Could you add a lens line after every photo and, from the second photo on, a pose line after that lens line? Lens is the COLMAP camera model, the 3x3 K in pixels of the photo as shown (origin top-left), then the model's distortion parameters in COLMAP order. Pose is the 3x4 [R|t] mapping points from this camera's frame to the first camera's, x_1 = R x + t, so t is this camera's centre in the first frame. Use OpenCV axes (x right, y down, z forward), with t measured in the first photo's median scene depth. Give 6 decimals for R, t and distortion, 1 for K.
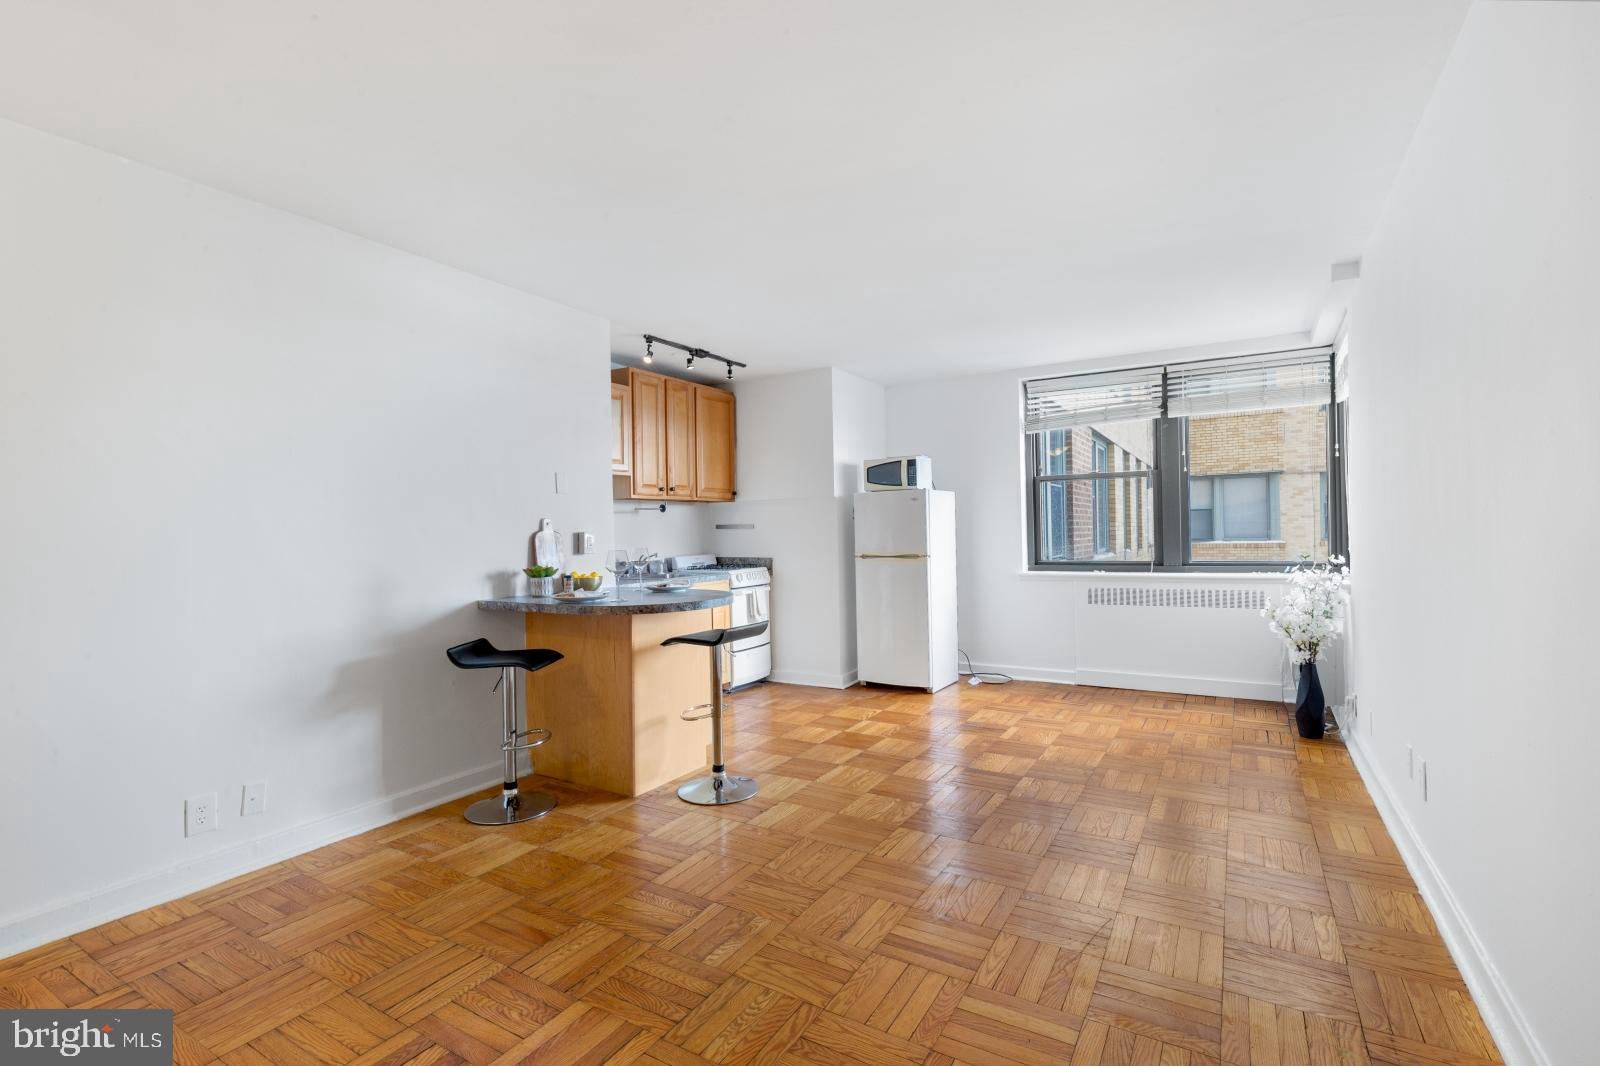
lens RADIAL K [[740.1, 0, 795.8], [0, 740.1, 521.8], [0, 0, 1]] dist [0.000668, -0.000710]
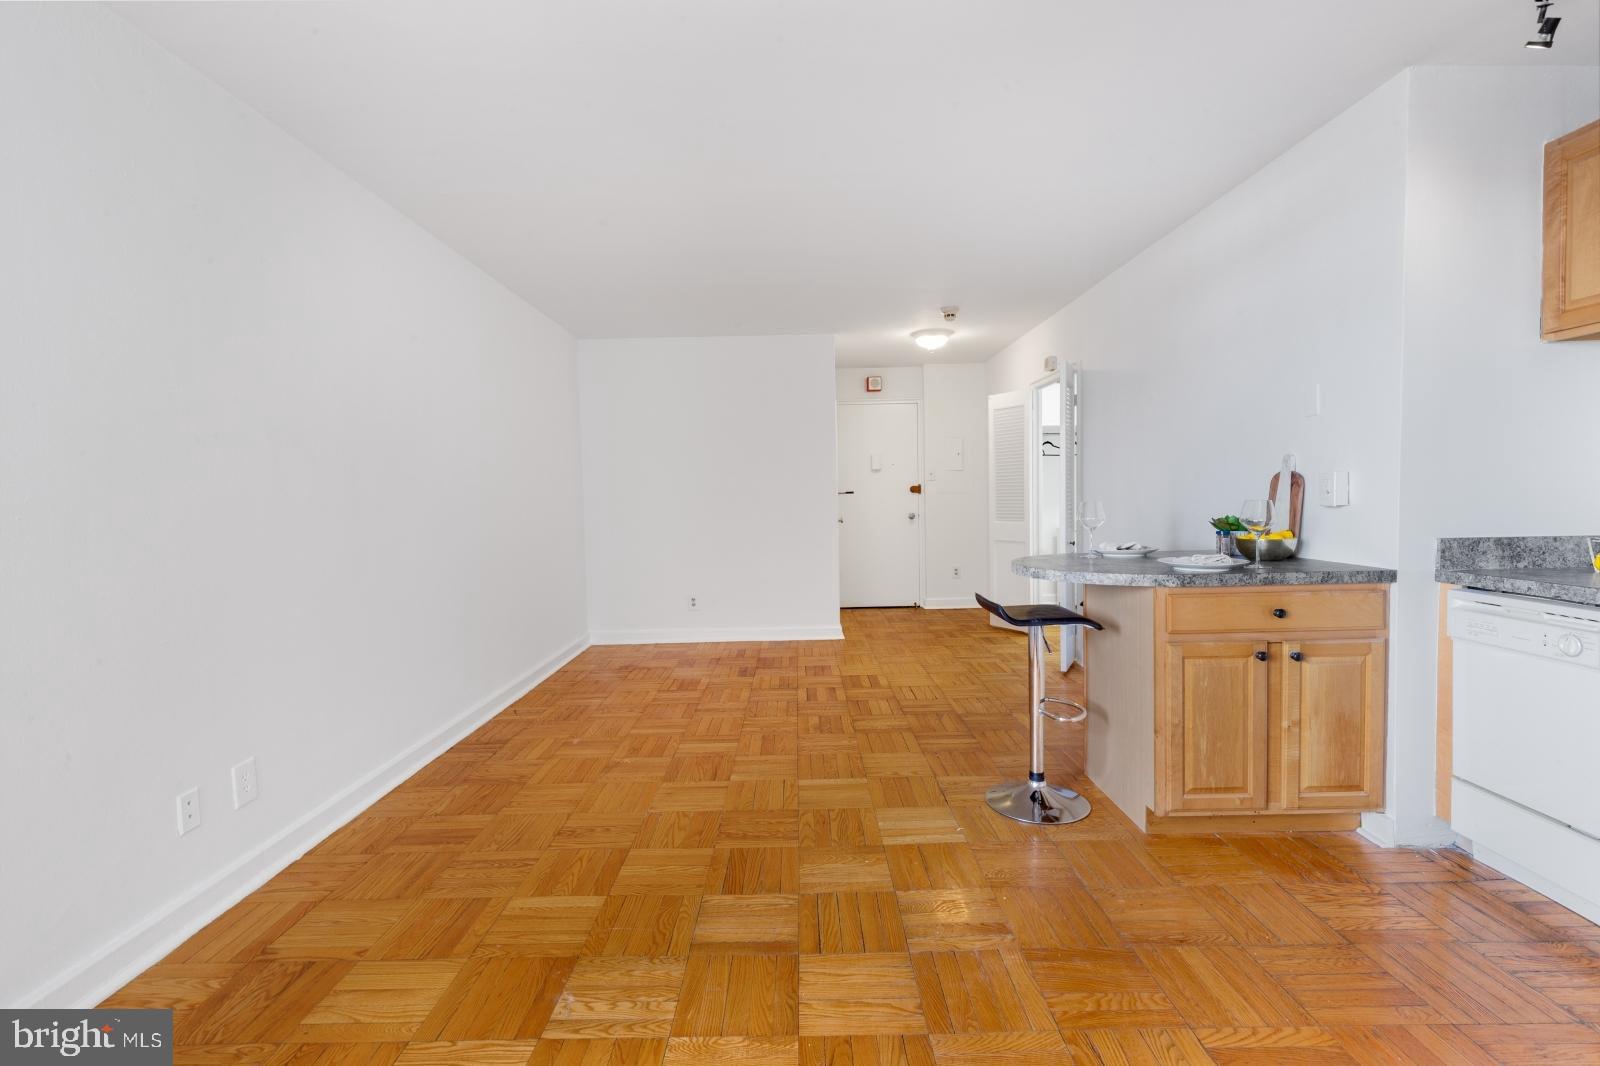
lens RADIAL K [[724.3, 0, 800.0], [0, 724.3, 533.0], [0, 0, 1]] dist [0.001779, -0.000787]
pose [[-0.856854, 0.063933, -0.511580, 0.355951], [0.046754, 0.997829, 0.046392, 0.013275], [0.513435, 0.015833, -0.857982, 1.088778]]
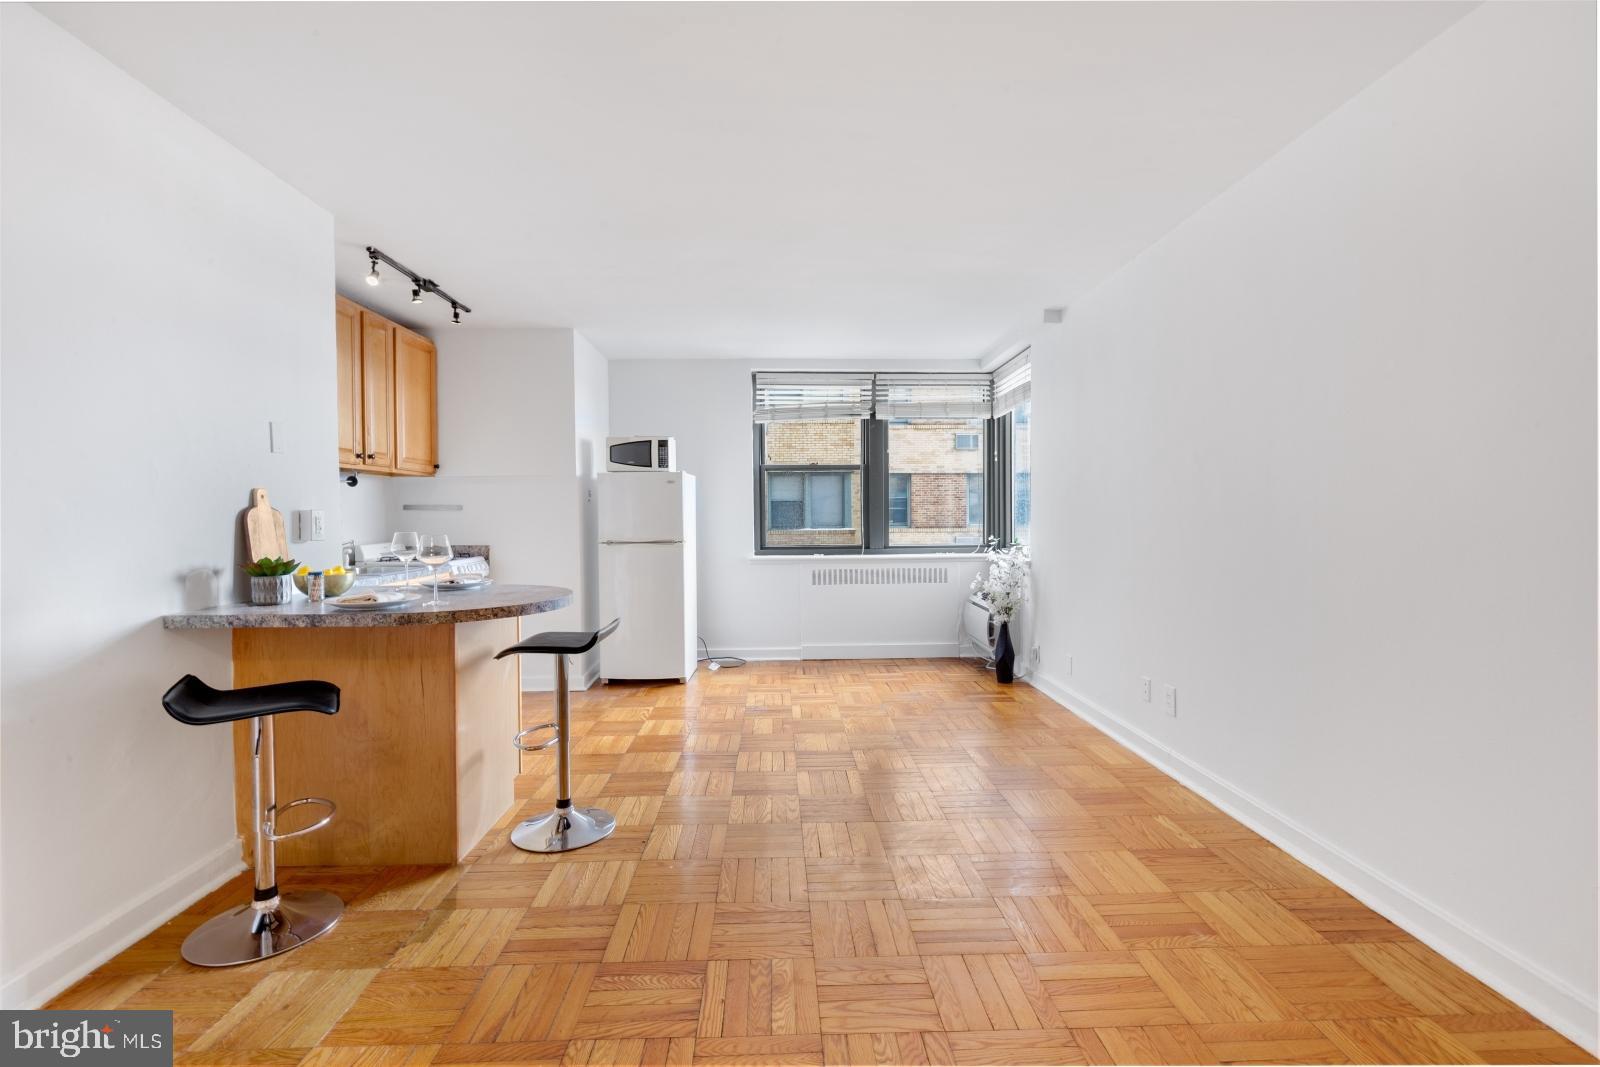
lens RADIAL K [[727.5, 0, 806.6], [0, 727.5, 522.2], [0, 0, 1]] dist [0.000633, -0.000375]
pose [[0.831945, 0.007782, 0.554803, -0.230982], [-0.017473, 0.999773, 0.012179, 0.007243], [-0.554583, -0.019826, 0.831892, 0.135269]]
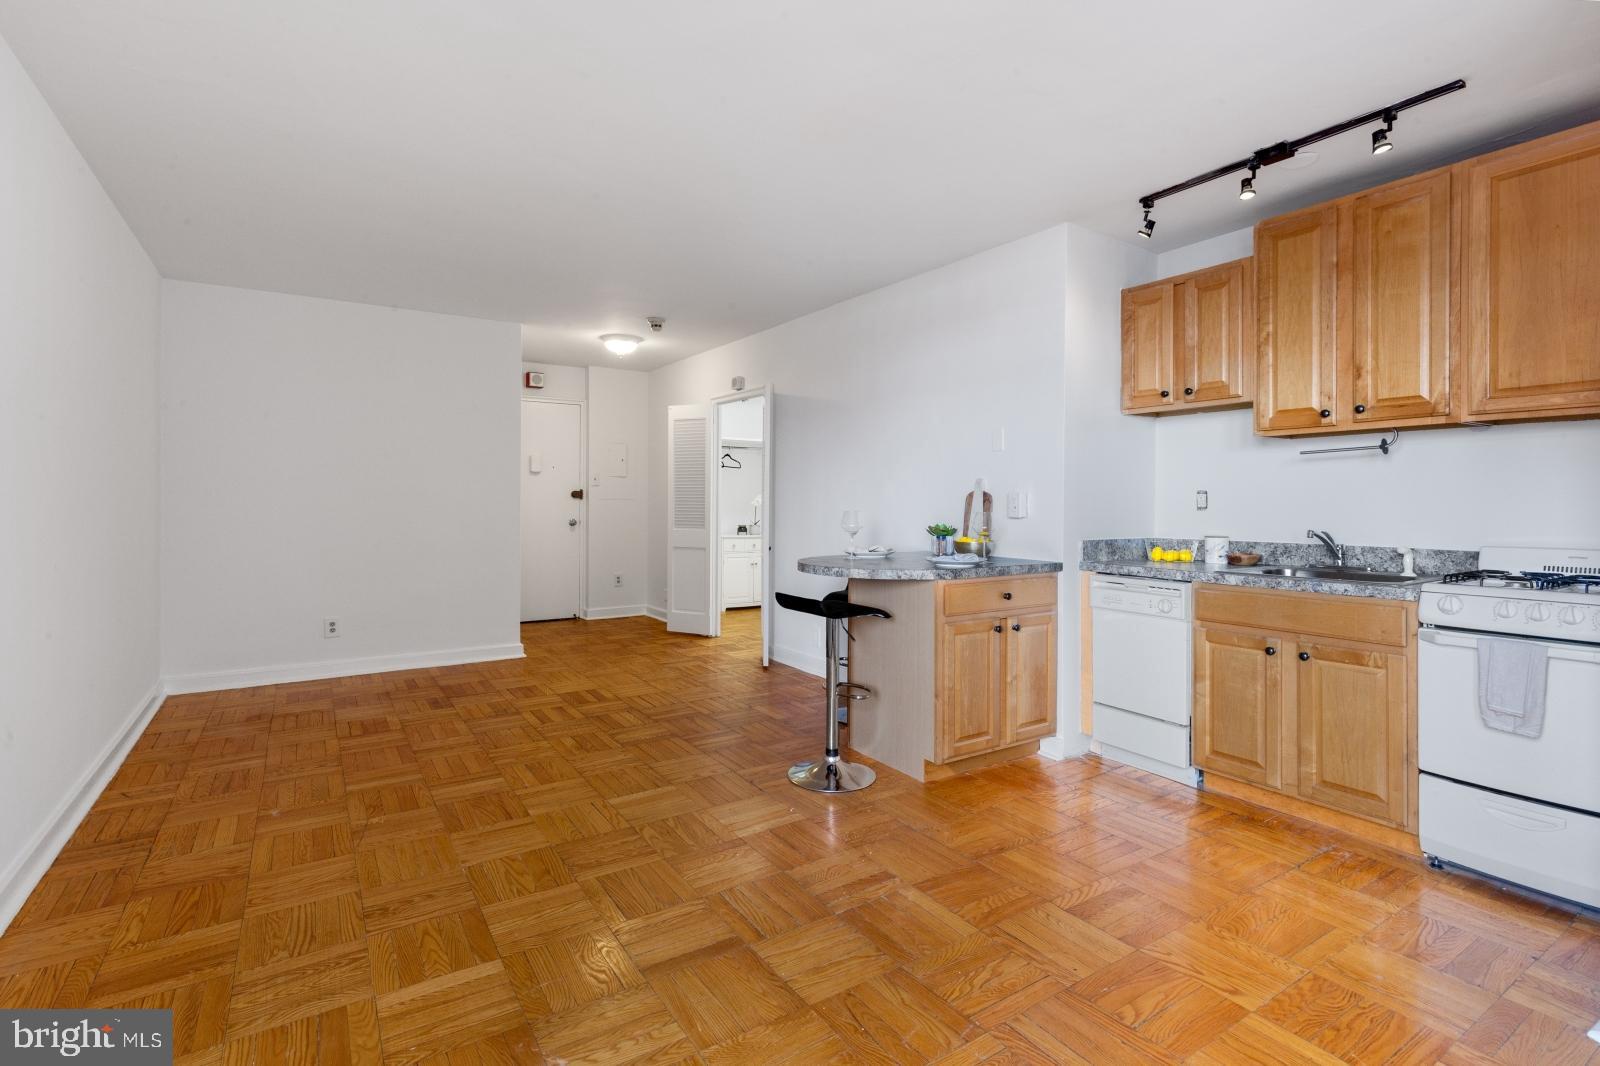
lens RADIAL K [[755.5, 0, 795.6], [0, 755.5, 503.8], [0, 0, 1]] dist [0.001609, -0.000671]
pose [[-0.438510, 0.022269, -0.898450, 0.530322], [0.018659, 0.999703, 0.015671, 0.006685], [0.898533, -0.009892, -0.438795, 0.967682]]
